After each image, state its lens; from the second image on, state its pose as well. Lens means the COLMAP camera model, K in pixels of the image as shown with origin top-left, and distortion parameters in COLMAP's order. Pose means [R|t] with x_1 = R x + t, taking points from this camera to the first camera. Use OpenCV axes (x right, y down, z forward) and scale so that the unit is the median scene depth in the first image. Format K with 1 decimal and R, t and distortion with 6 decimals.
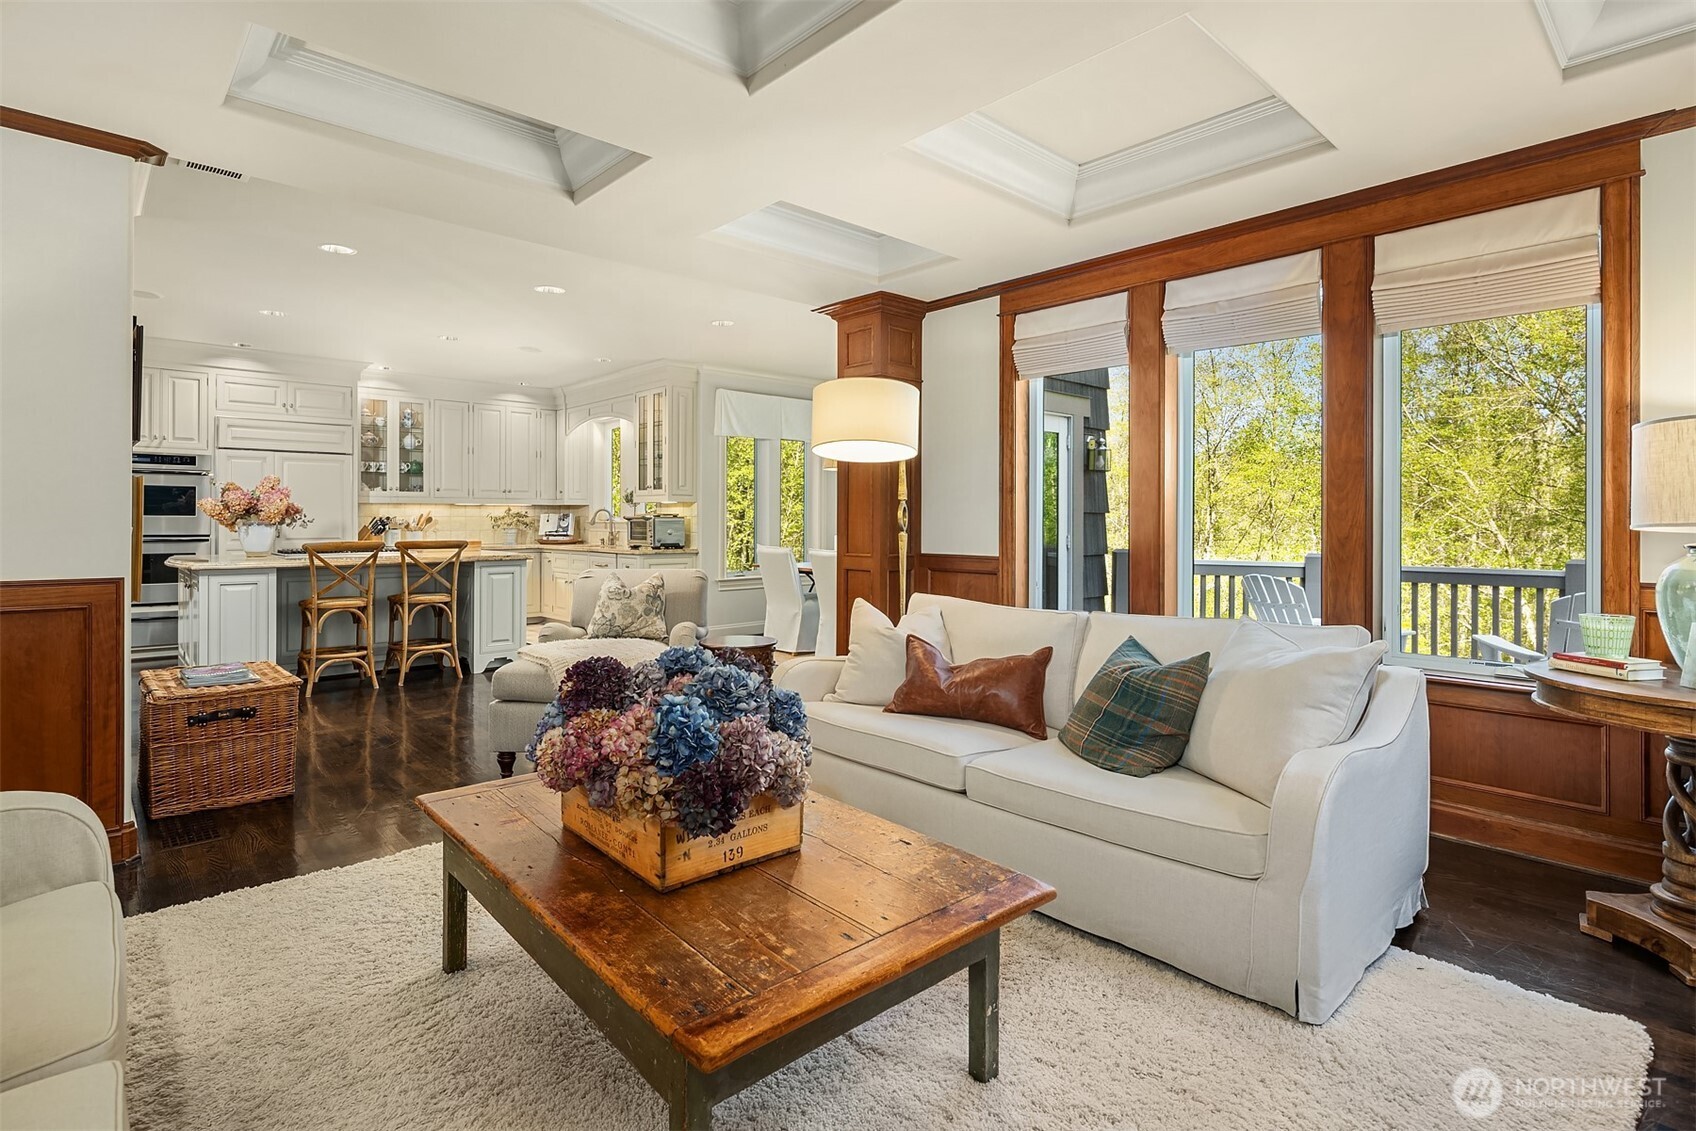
lens RADIAL K [[834.4, 0, 827.6], [0, 834.4, 518.3], [0, 0, 1]] dist [-0.000720, -0.001122]
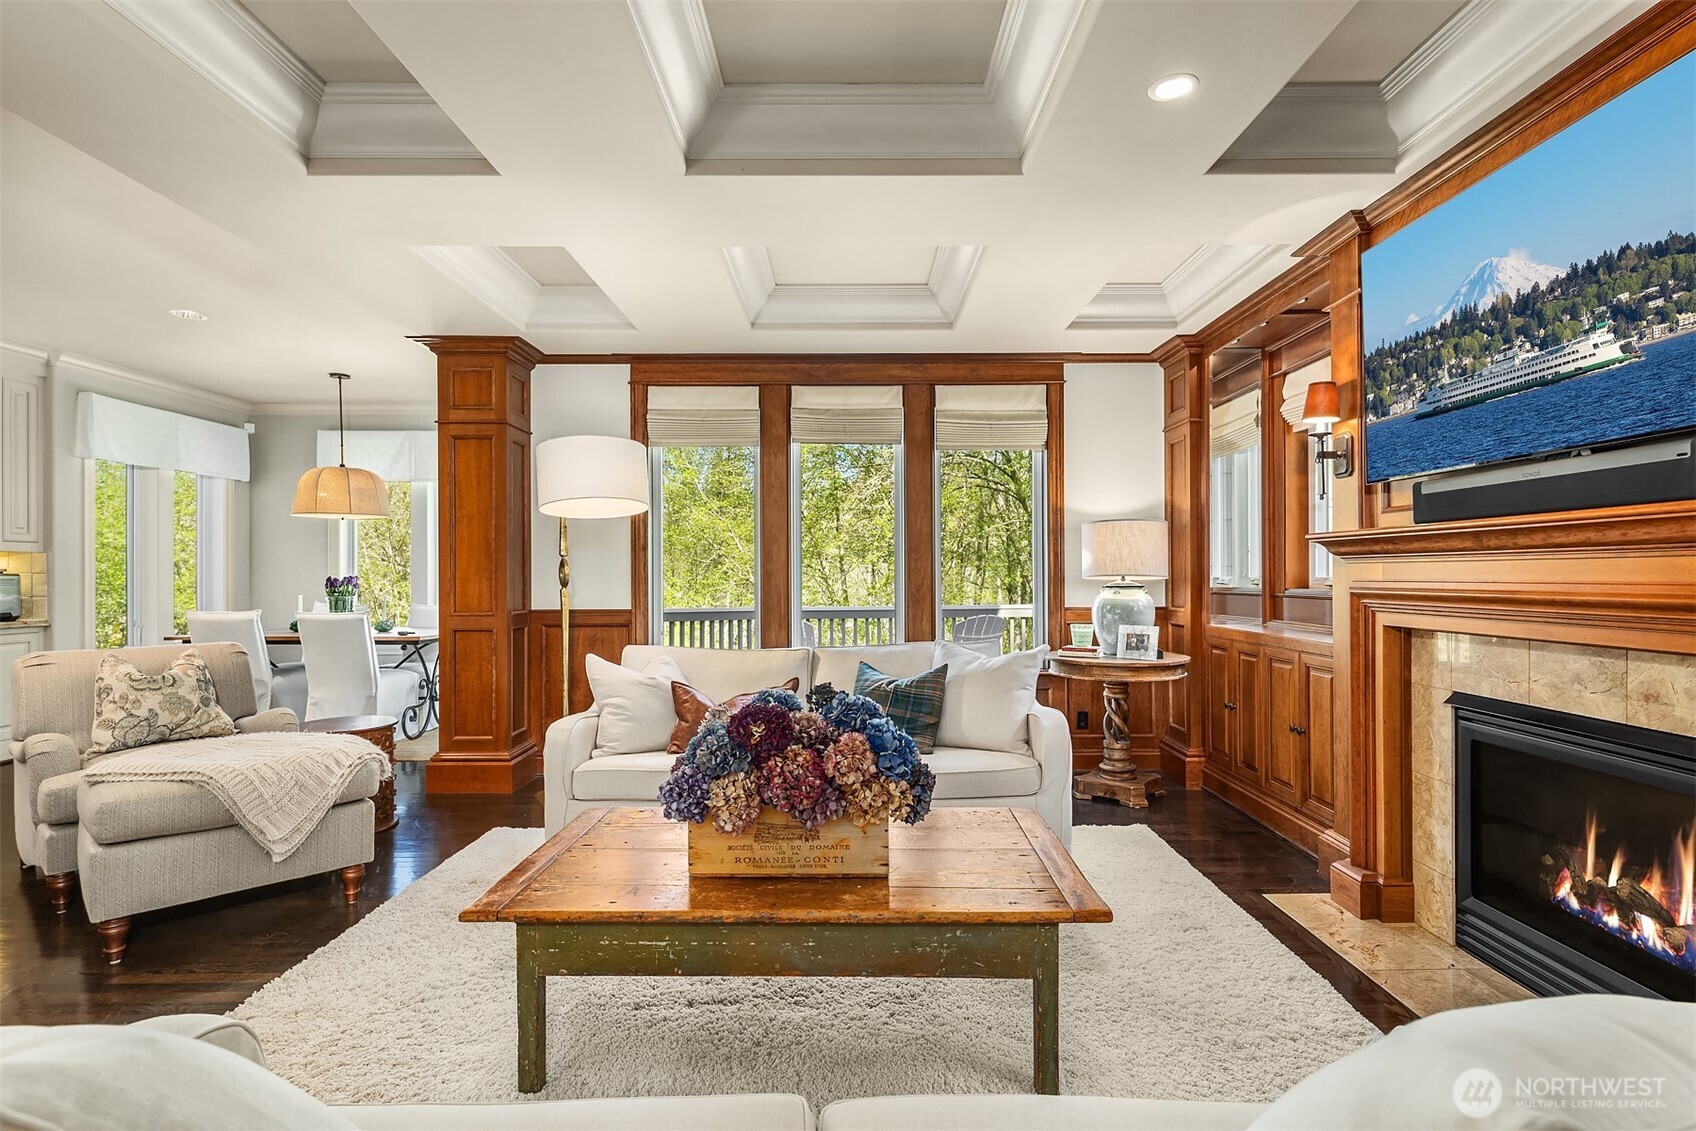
lens RADIAL K [[840.8, 0, 851.9], [0, 840.8, 573.3], [0, 0, 1]] dist [0.002316, -0.000267]
pose [[0.666514, -0.005599, 0.745471, -0.543673], [0.004190, 0.999984, 0.003765, -0.003980], [-0.745481, 0.000614, 0.666527, 0.095631]]
